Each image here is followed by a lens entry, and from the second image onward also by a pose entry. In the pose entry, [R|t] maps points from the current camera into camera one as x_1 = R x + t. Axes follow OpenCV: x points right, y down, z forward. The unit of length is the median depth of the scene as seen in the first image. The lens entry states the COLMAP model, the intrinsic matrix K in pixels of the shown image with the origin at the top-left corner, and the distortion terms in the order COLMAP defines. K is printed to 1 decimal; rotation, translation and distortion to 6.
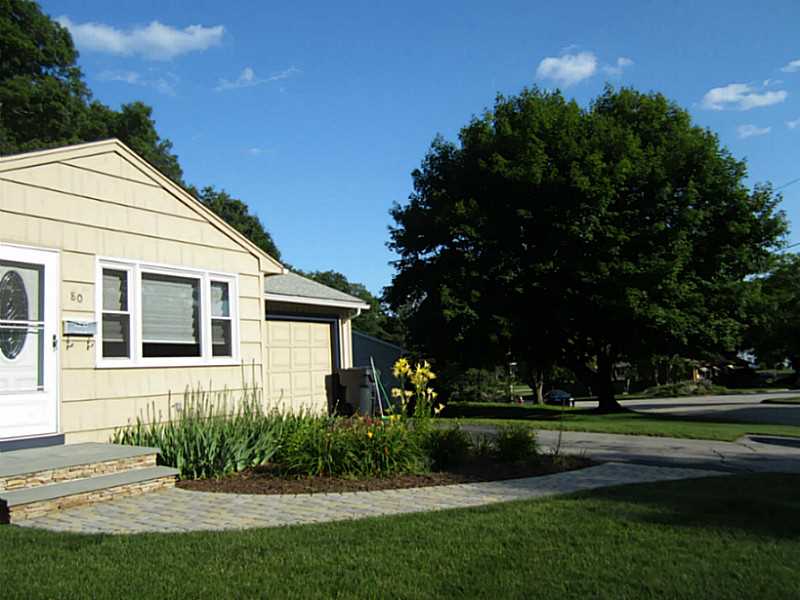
lens RADIAL K [[654.0, 0, 398.0], [0, 654.0, 298.2], [0, 0, 1]] dist [-0.003523, 0.003510]
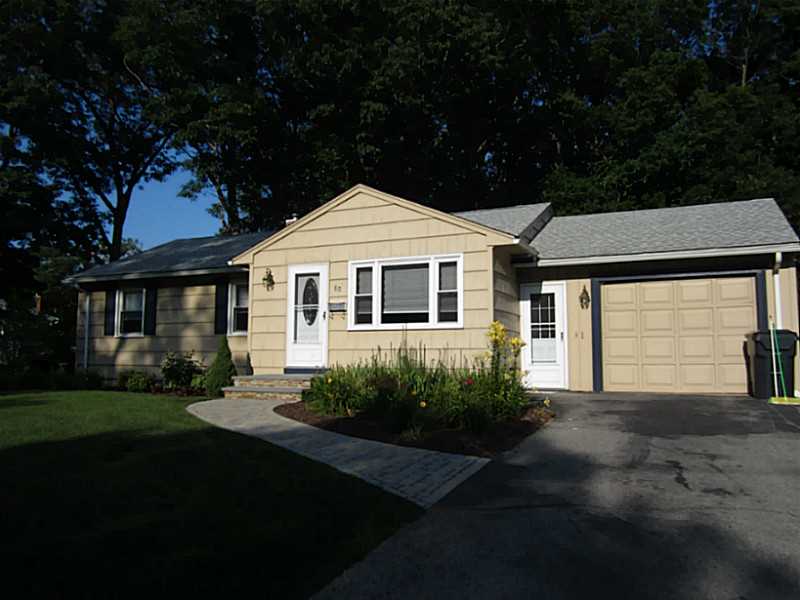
lens RADIAL K [[654.0, 0, 398.0], [0, 654.0, 301.8], [0, 0, 1]] dist [-0.003523, 0.003510]
pose [[0.111389, -0.046514, -0.992688, 1.089033], [0.097703, 0.994577, -0.035639, 0.097572], [0.988962, -0.093019, 0.115329, 0.864427]]
